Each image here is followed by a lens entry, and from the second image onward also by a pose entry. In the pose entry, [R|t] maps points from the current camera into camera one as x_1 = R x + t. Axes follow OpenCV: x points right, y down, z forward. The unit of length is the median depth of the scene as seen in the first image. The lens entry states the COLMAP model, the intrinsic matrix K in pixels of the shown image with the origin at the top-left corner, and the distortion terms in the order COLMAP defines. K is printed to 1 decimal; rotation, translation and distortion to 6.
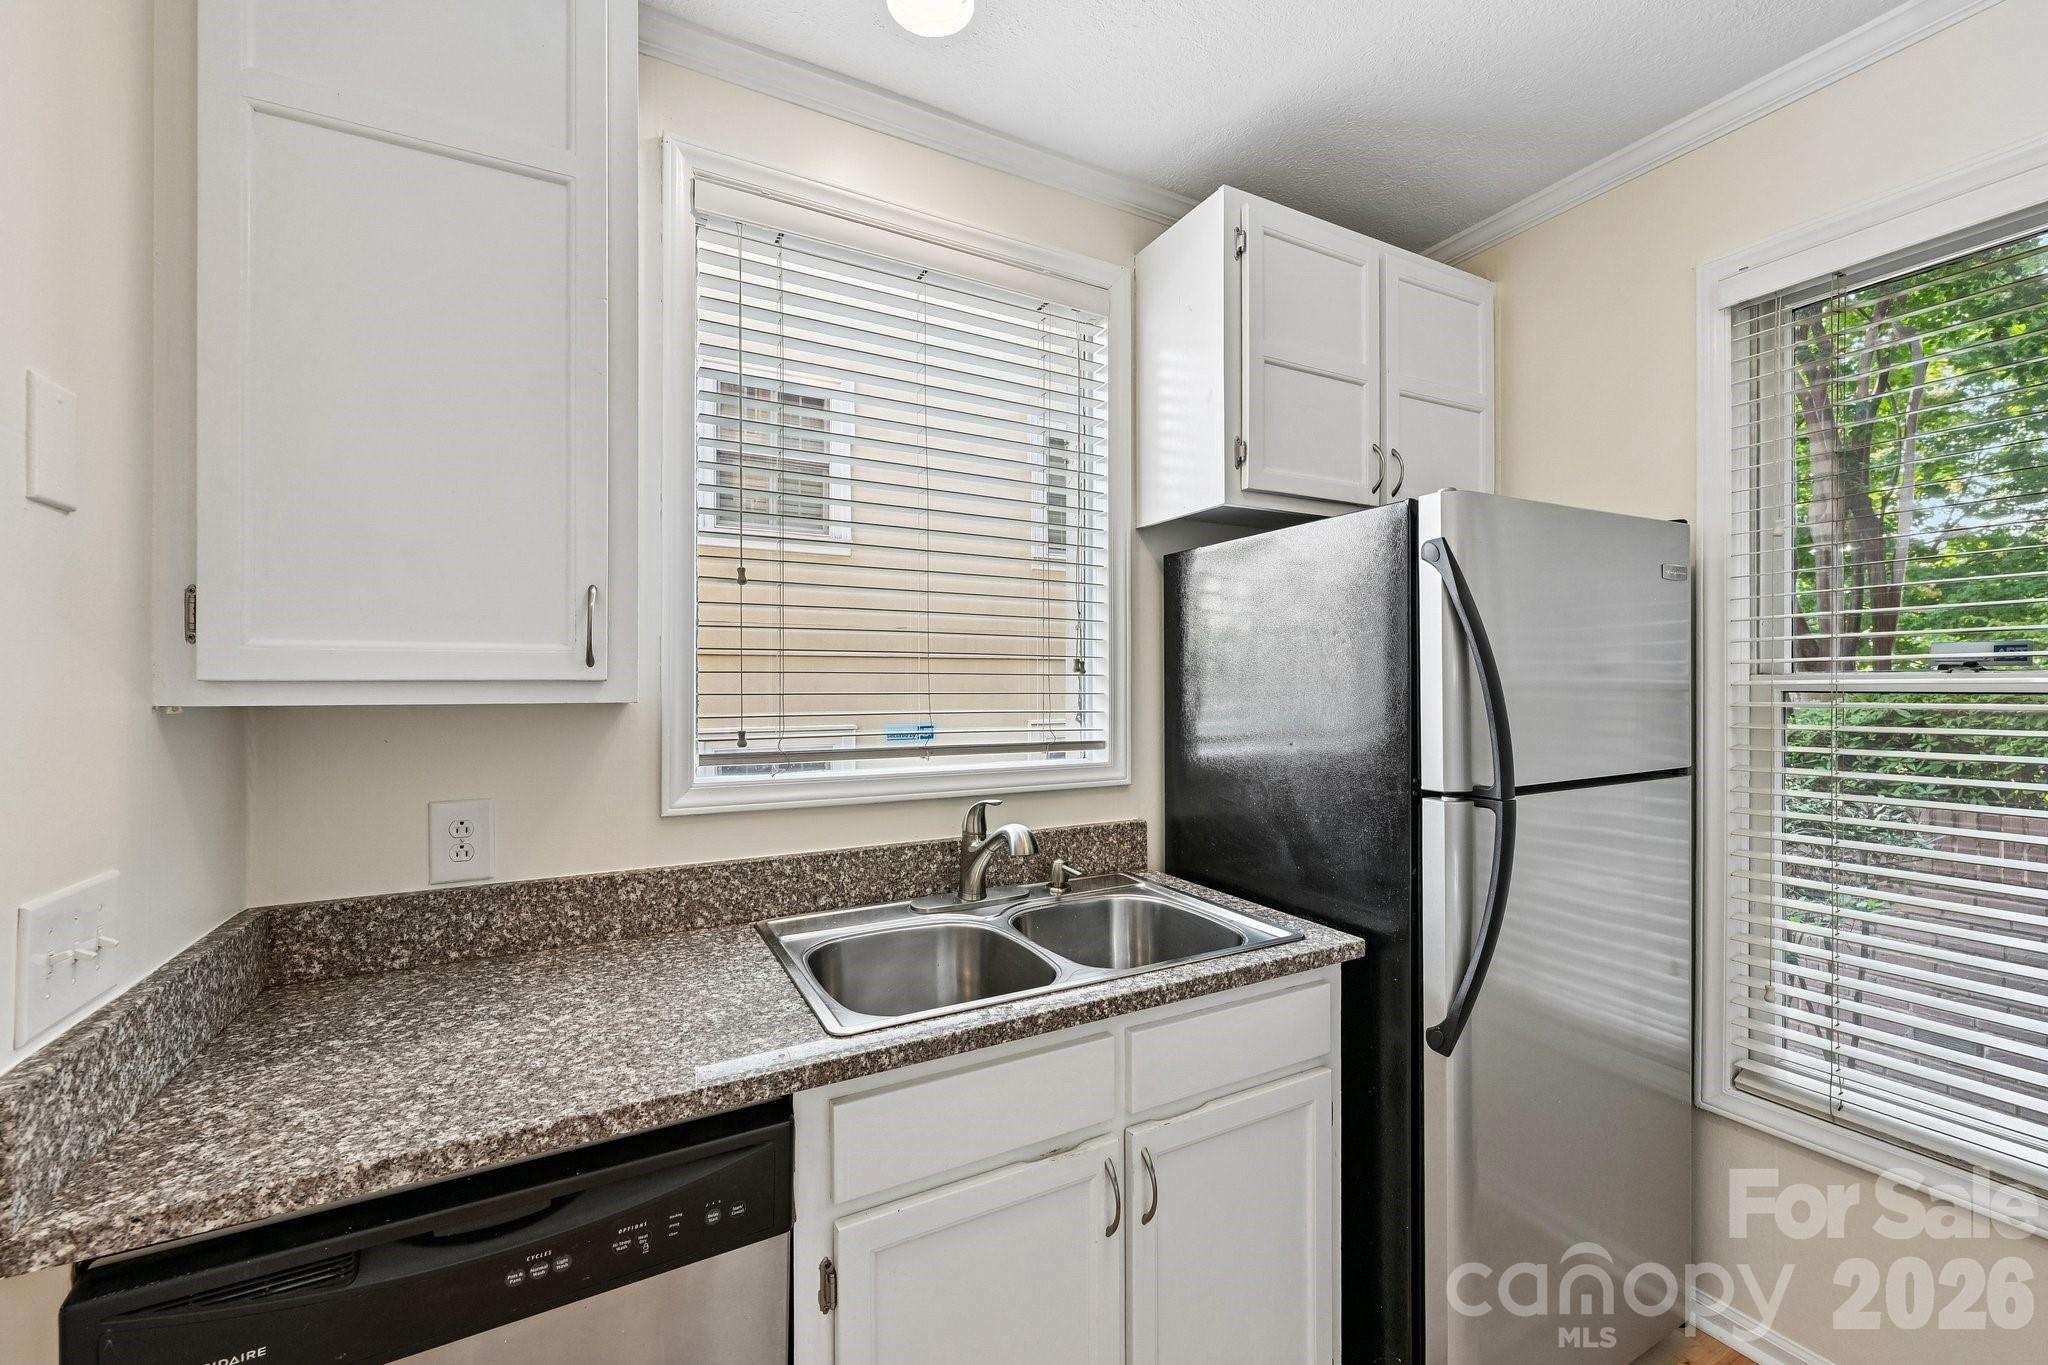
lens RADIAL K [[817.7, 0, 1019.1], [0, 817.7, 680.1], [0, 0, 1]] dist [-0.001810, 0.000538]
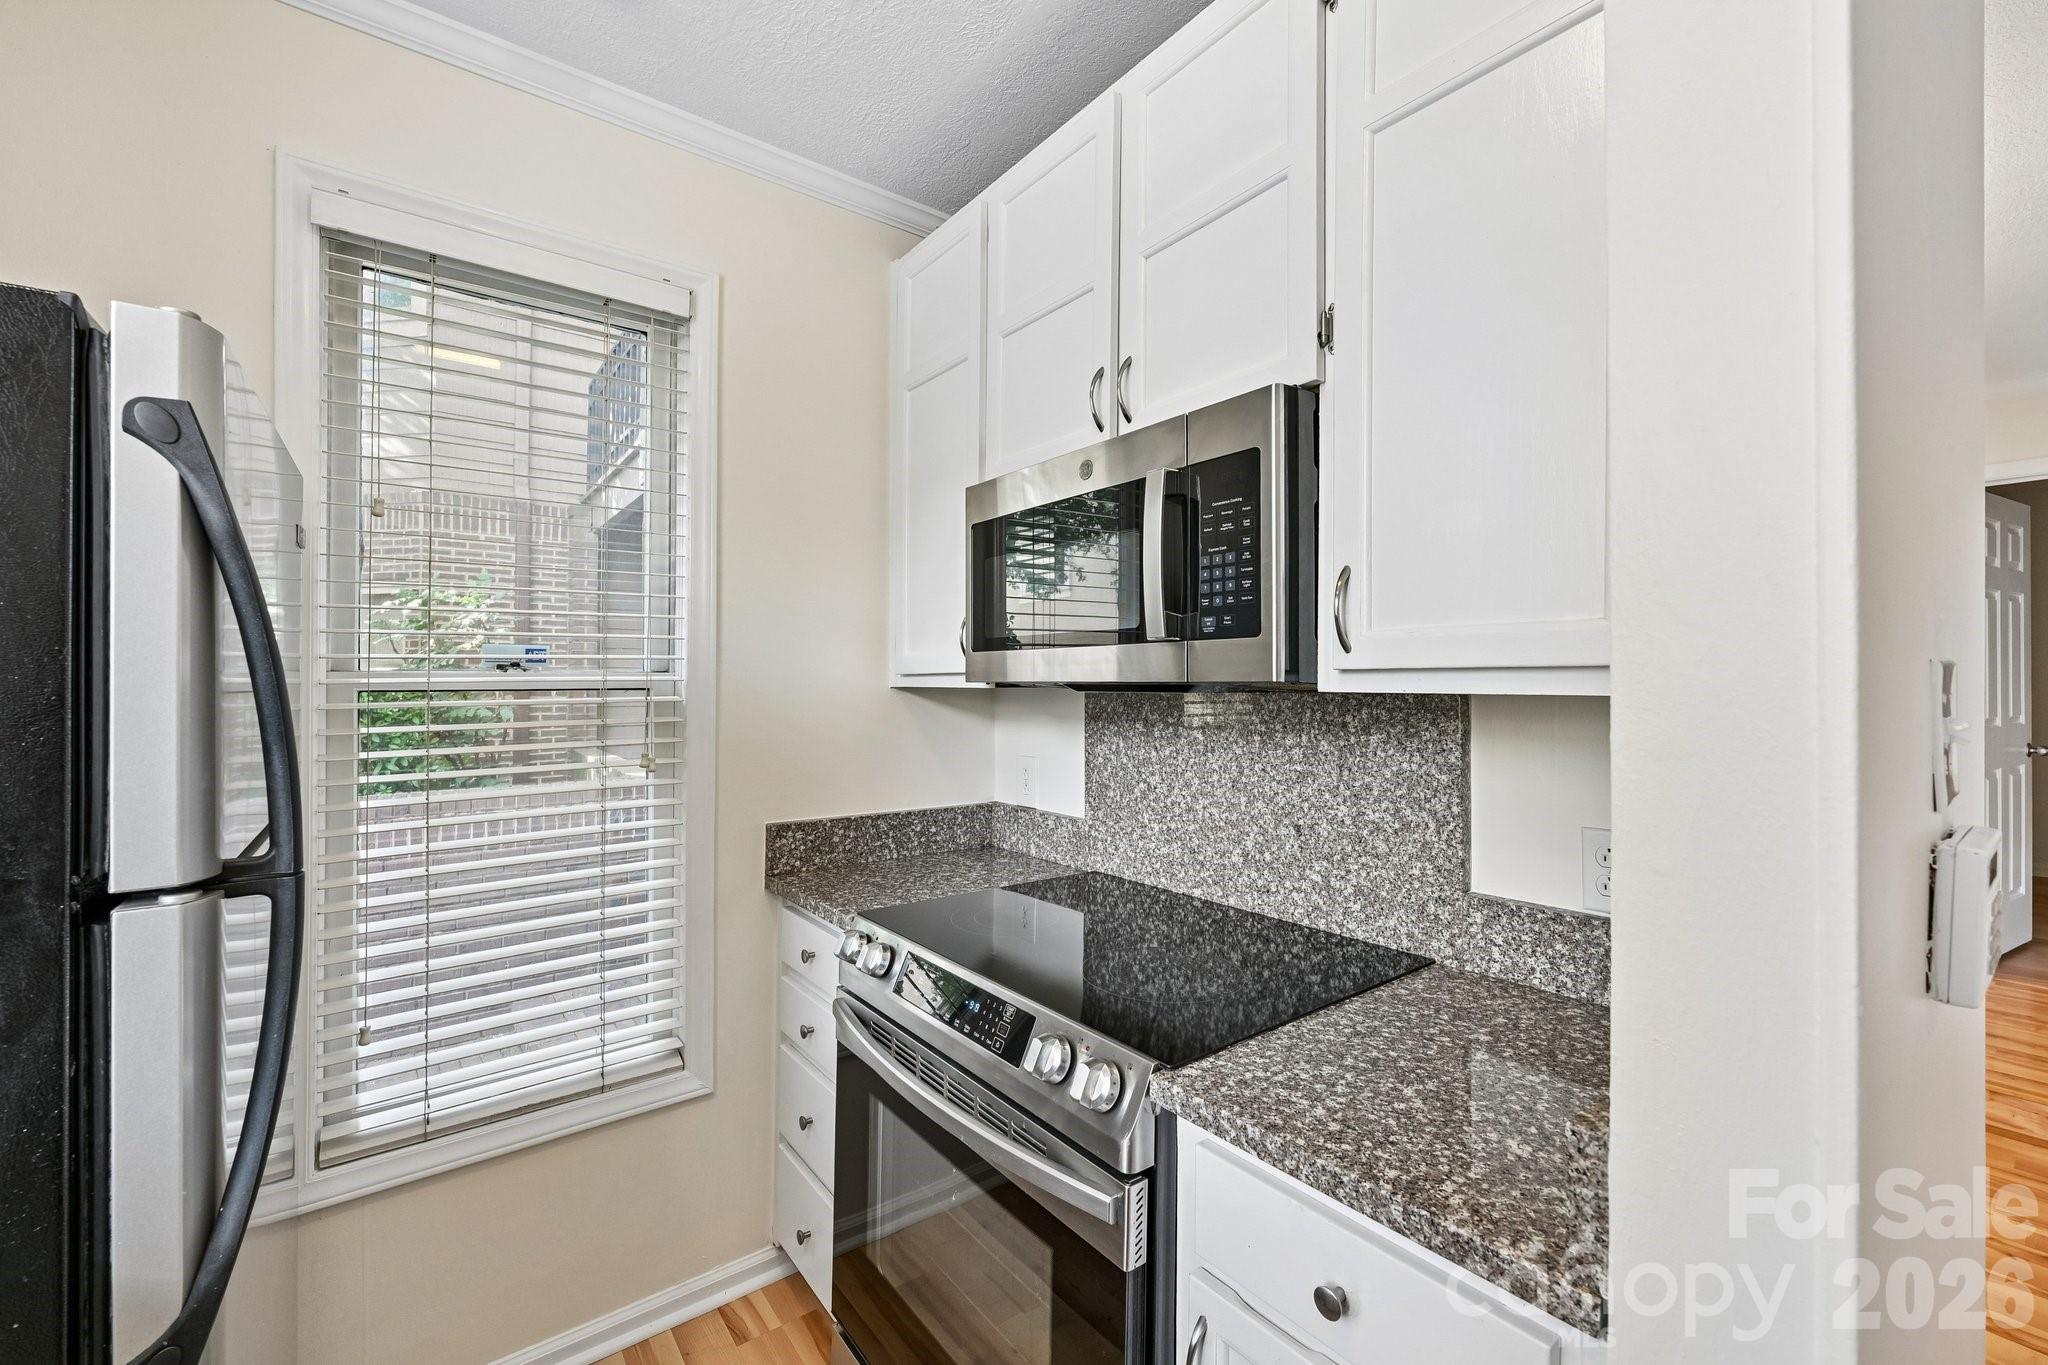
lens RADIAL K [[817.7, 0, 1012.0], [0, 817.7, 685.8], [0, 0, 1]] dist [-0.001810, 0.000538]
pose [[-0.158299, 0.000638, 0.987391, -0.057311], [0.000563, 1.000000, -0.000556, 0.010254], [-0.987391, 0.000468, -0.158300, 0.471820]]
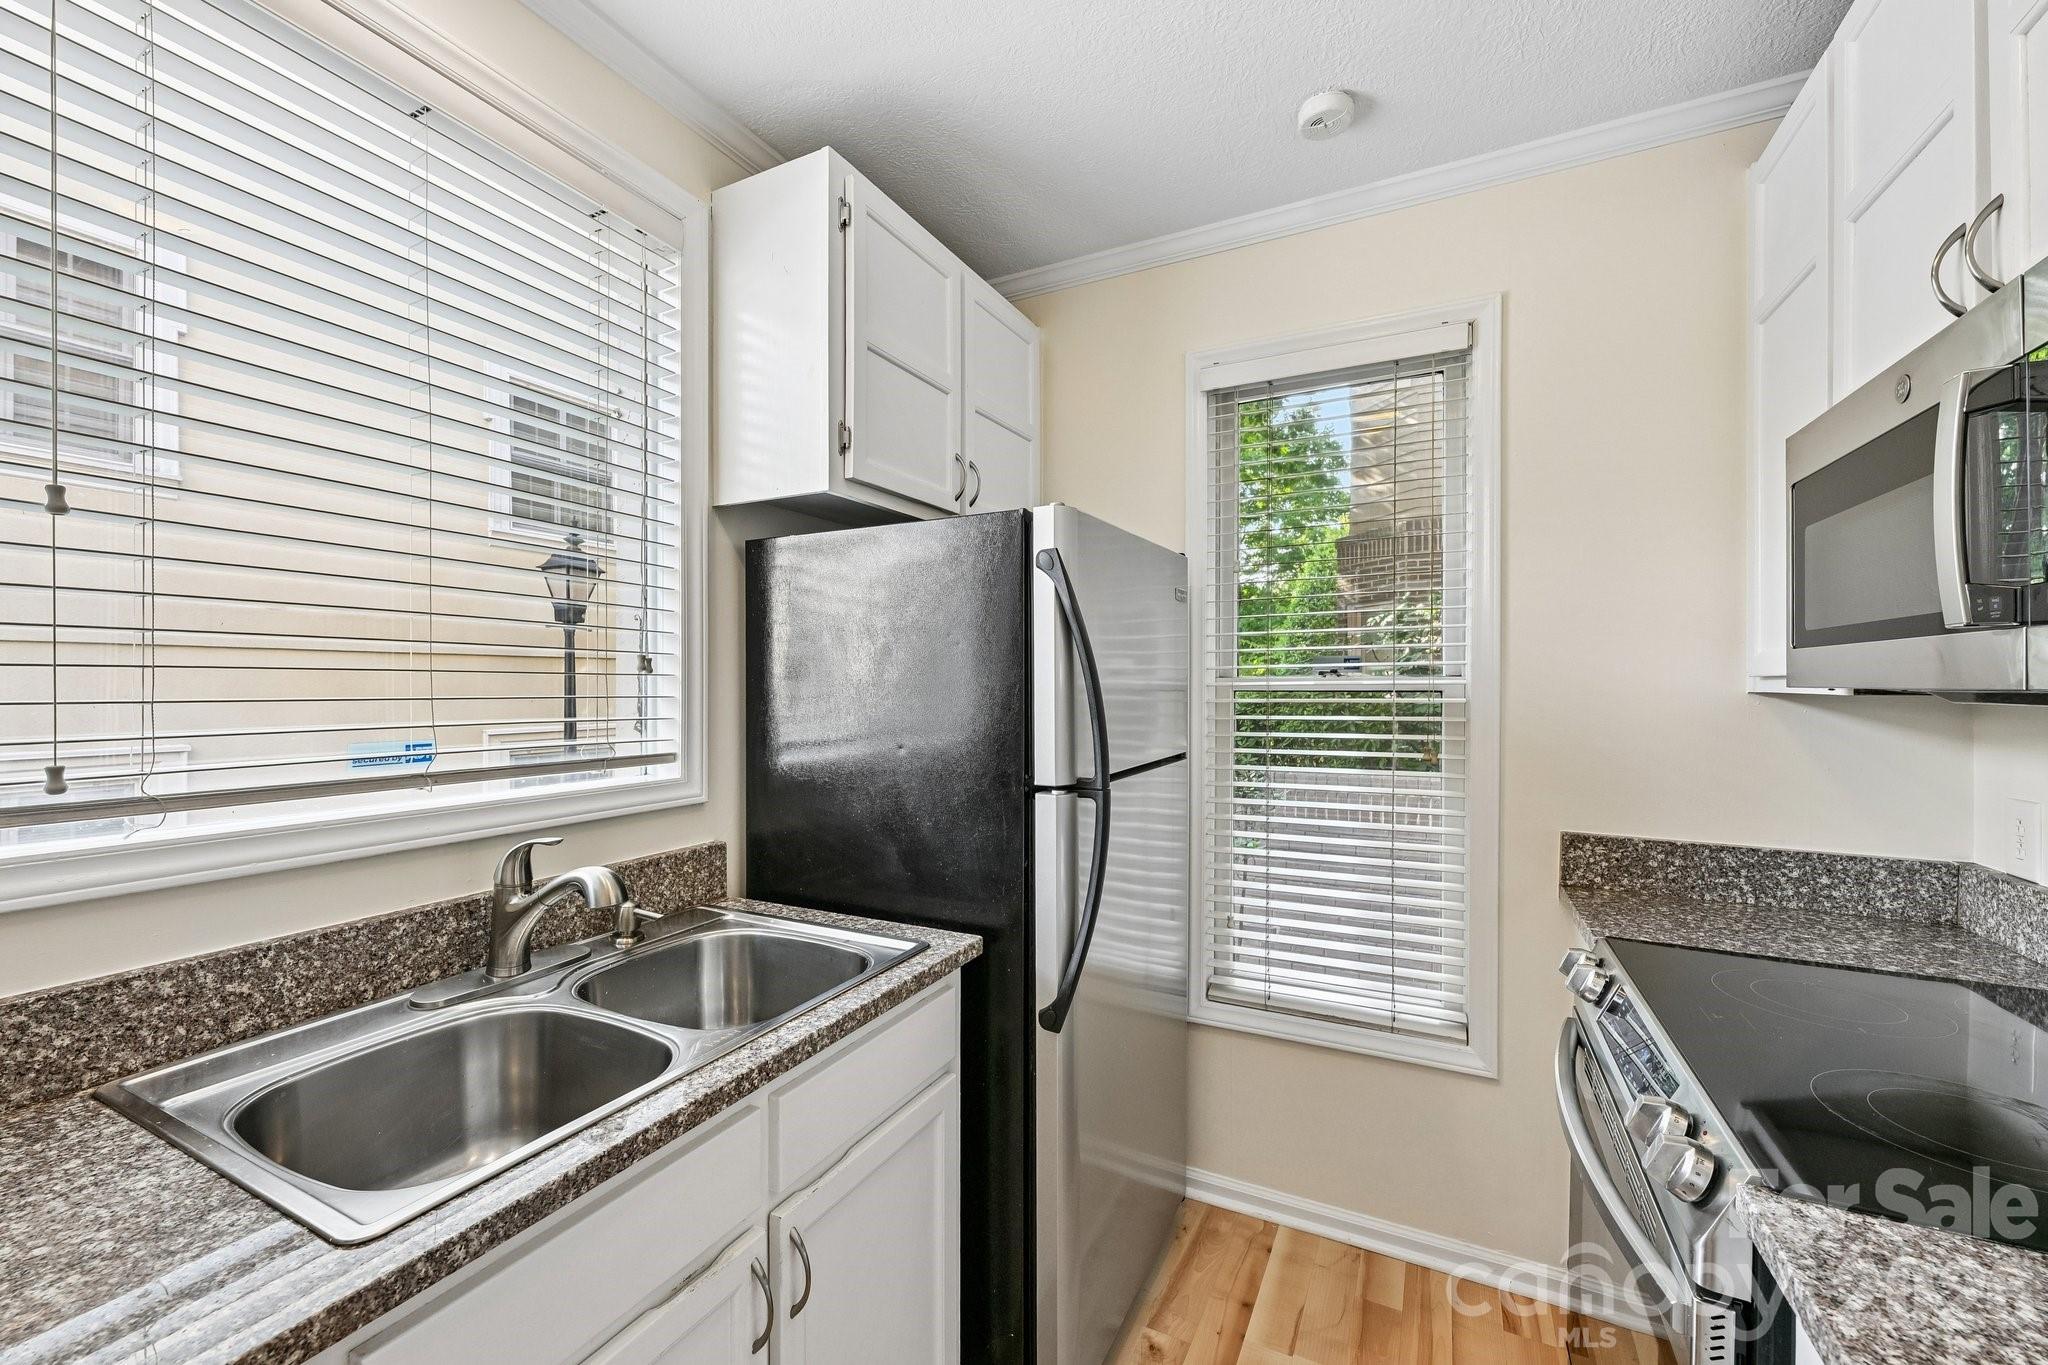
lens RADIAL K [[817.7, 0, 1021.5], [0, 817.7, 682.4], [0, 0, 1]] dist [-0.001810, 0.000538]
pose [[0.816296, 0.001598, 0.577631, -0.115784], [-0.002152, 0.999998, 0.000276, 0.000563], [-0.577629, -0.001468, 0.816298, 0.130056]]
